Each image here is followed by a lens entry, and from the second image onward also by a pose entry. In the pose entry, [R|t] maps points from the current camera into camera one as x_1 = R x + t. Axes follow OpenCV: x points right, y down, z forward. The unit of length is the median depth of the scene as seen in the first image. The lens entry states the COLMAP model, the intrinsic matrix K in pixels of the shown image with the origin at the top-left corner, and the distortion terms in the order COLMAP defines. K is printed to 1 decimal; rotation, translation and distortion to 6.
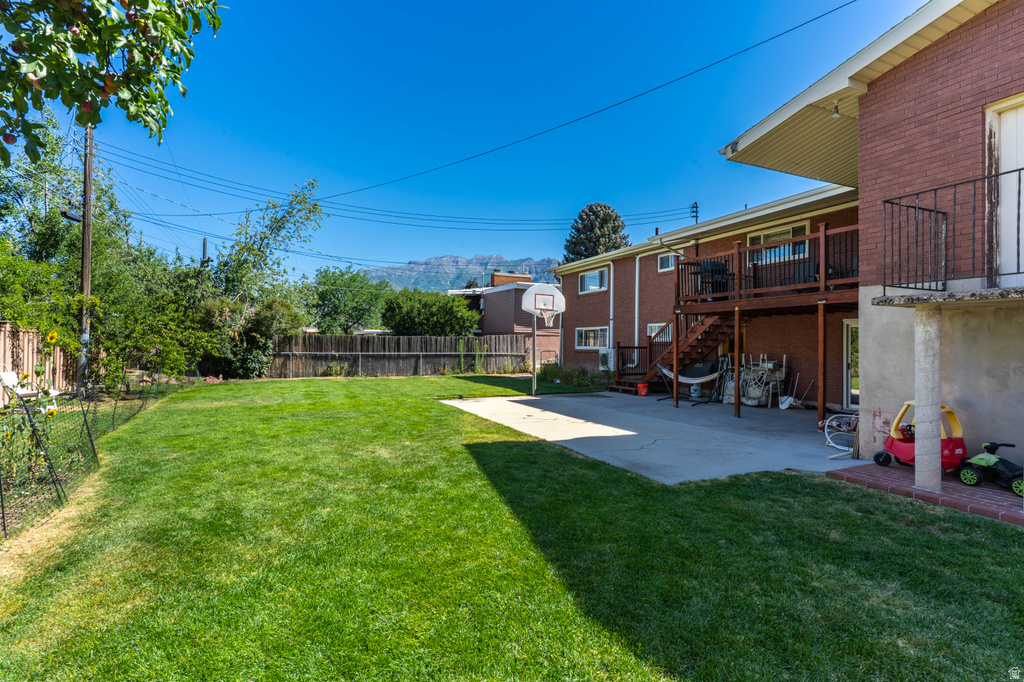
lens RADIAL K [[510.1, 0, 504.2], [0, 510.1, 339.8], [0, 0, 1]] dist [-0.003616, 0.001873]
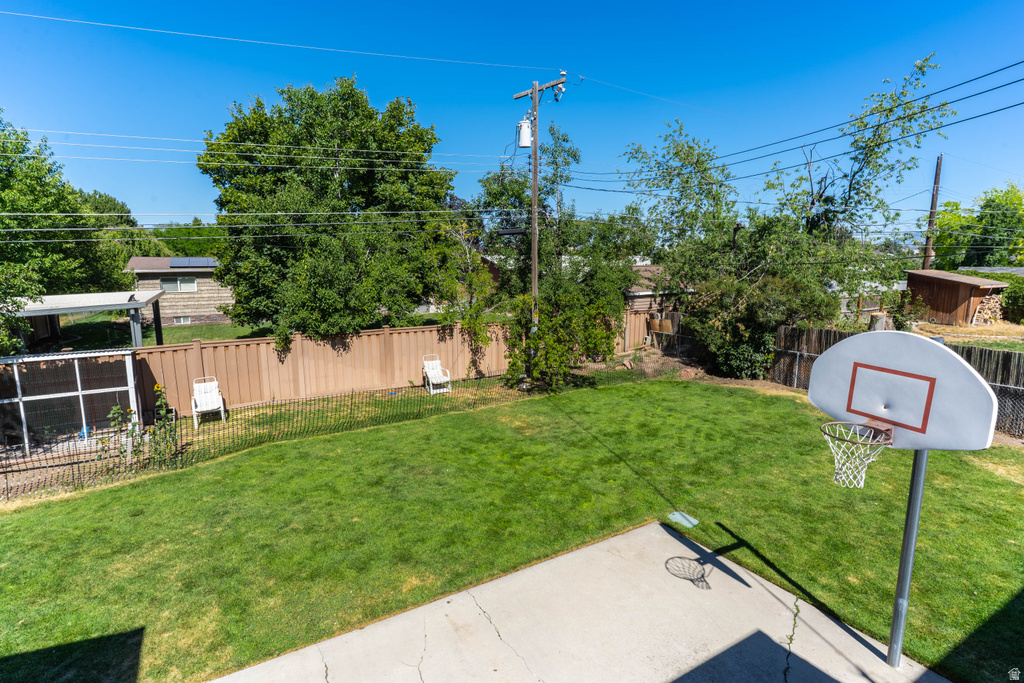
lens RADIAL K [[510.1, 0, 514.1], [0, 510.1, 341.1], [0, 0, 1]] dist [-0.003616, 0.001873]
pose [[0.094098, 0.155977, -0.983268, 0.272901], [0.014007, 0.987345, 0.157965, -0.124313], [0.995464, -0.028637, 0.090722, 0.629011]]
